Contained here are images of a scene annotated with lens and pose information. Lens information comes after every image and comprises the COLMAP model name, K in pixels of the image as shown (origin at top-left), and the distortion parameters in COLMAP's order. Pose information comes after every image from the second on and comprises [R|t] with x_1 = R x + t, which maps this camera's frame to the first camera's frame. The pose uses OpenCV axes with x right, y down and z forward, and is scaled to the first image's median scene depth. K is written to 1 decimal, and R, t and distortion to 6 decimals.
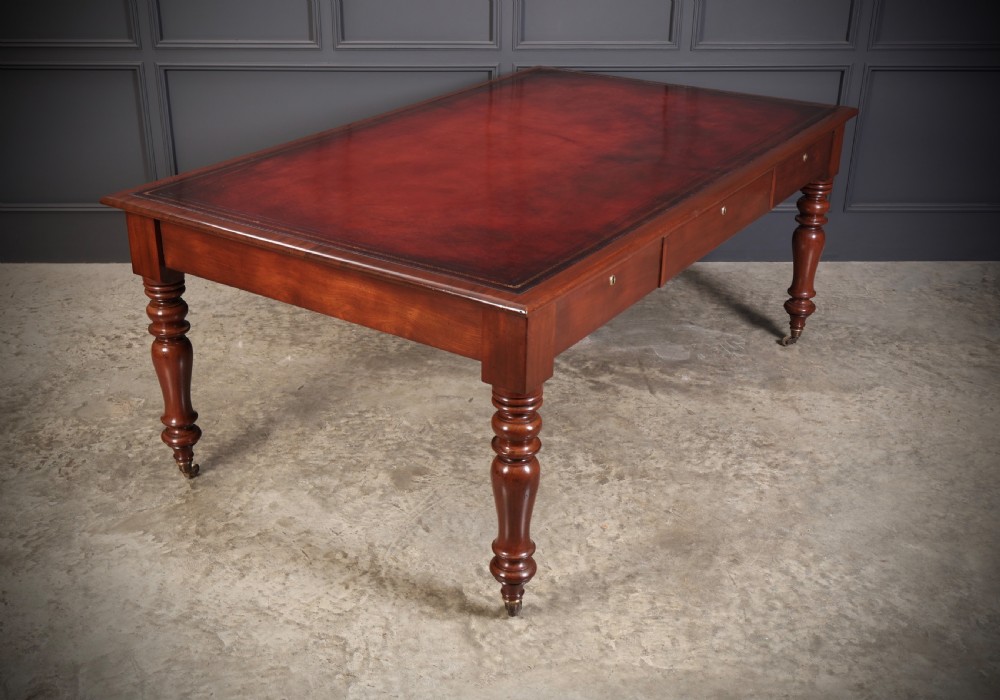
lens RADIAL K [[1126.5, 0, 481.2], [0, 1126.5, 352.3], [0, 0, 1]] dist [-0.005252, -0.005279]
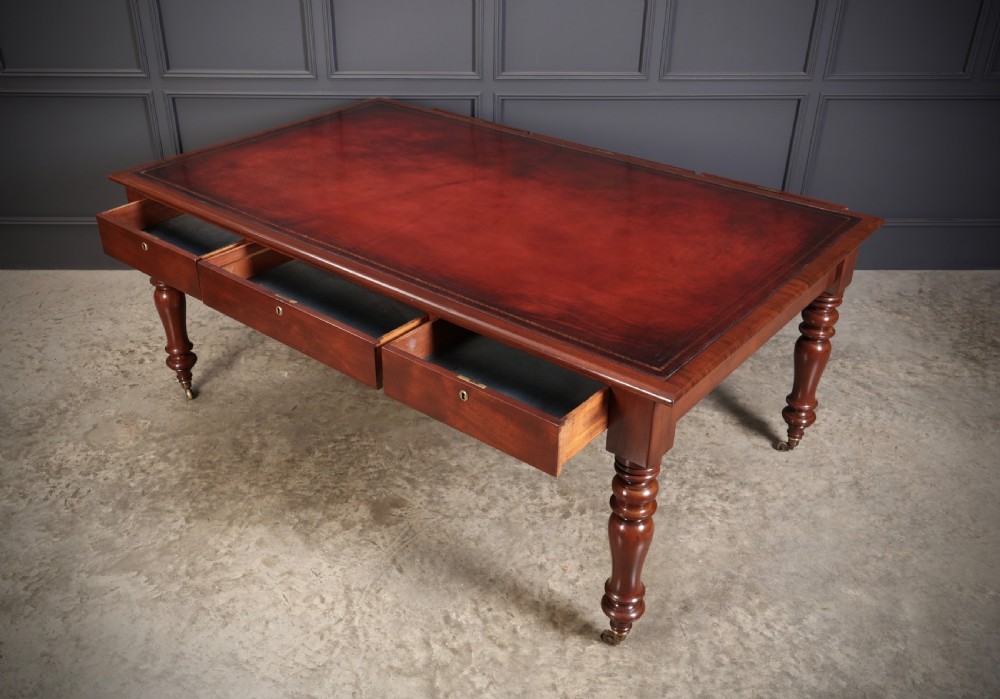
lens RADIAL K [[921.9, 0, 481.3], [0, 921.9, 352.3], [0, 0, 1]] dist [0.003679, -0.000515]
pose [[0.999975, 0.004136, -0.005732, 0.030832], [-0.003601, 0.995904, 0.090350, -0.120292], [0.006082, -0.090328, 0.995894, 0.129463]]
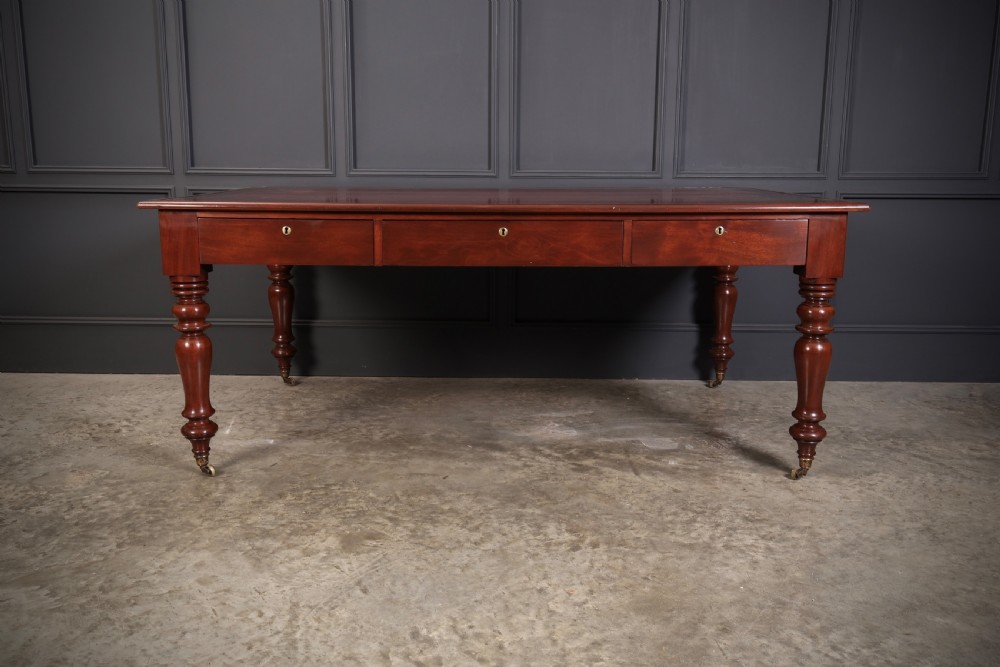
lens RADIAL K [[887.4, 0, 502.7], [0, 887.4, 331.9], [0, 0, 1]] dist [0.003986, 0.004074]
pose [[0.999247, 0.007283, -0.038098, 0.075688], [-0.016348, 0.969790, -0.243394, 0.118857], [0.035174, 0.243833, 0.969179, 0.272222]]
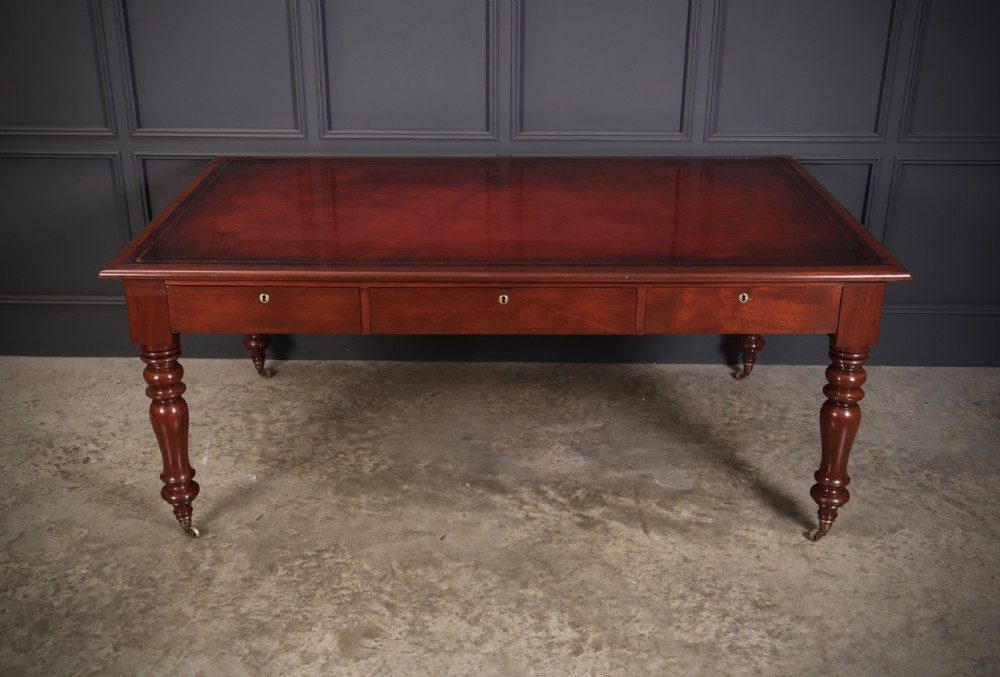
lens RADIAL K [[1090.4, 0, 494.2], [0, 1090.4, 351.1], [0, 0, 1]] dist [-0.003378, -0.000990]
pose [[0.998907, 0.013964, -0.044613, 0.077551], [-0.015200, 0.999507, -0.027473, -0.094542], [0.044208, 0.028121, 0.998626, 0.140697]]
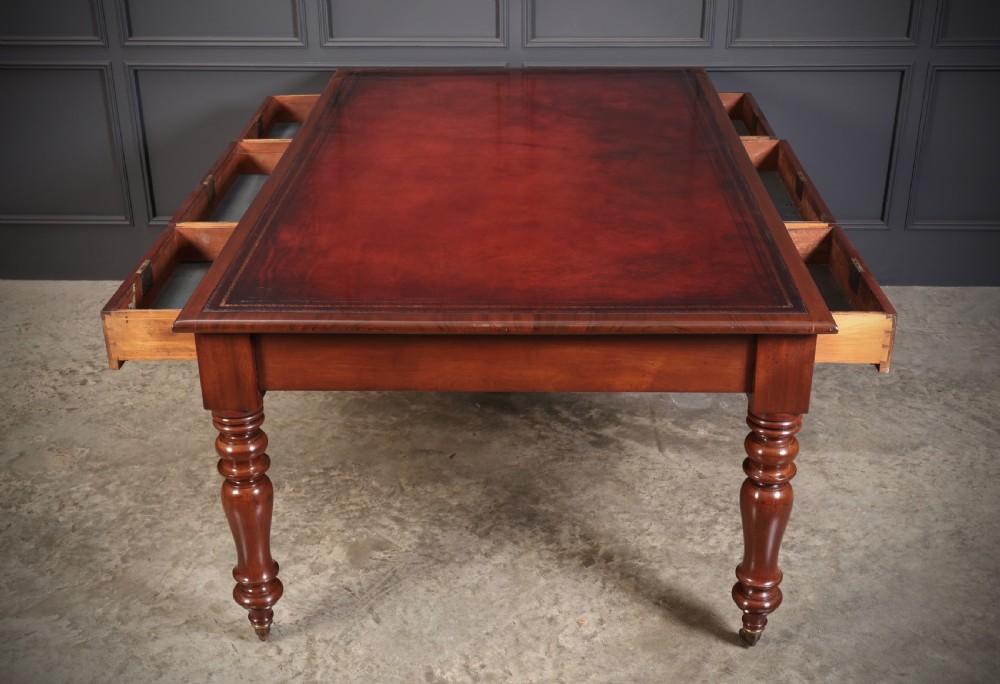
lens RADIAL K [[1223.8, 0, 500.6], [0, 1223.8, 338.5], [0, 0, 1]] dist [-0.002008, 0.003827]
pose [[0.998561, 0.012266, -0.052200, 0.087139], [-0.011886, 0.999901, 0.007584, -0.064648], [0.052288, -0.006952, 0.998608, 0.051938]]
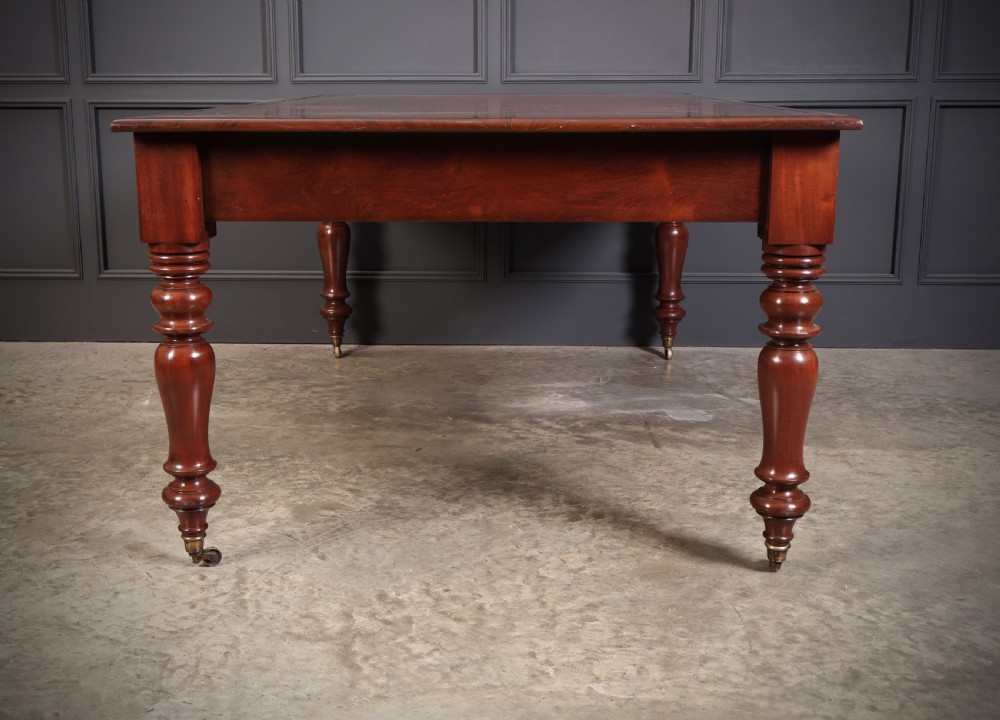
lens RADIAL K [[1273.2, 0, 463.8], [0, 1273.2, 361.3], [0, 0, 1]] dist [0.005681, -0.023099]
pose [[0.997497, 0.007292, -0.070327, 0.093091], [-0.022527, 0.975609, -0.218359, 0.195370], [0.067019, 0.219396, 0.973331, 0.157999]]
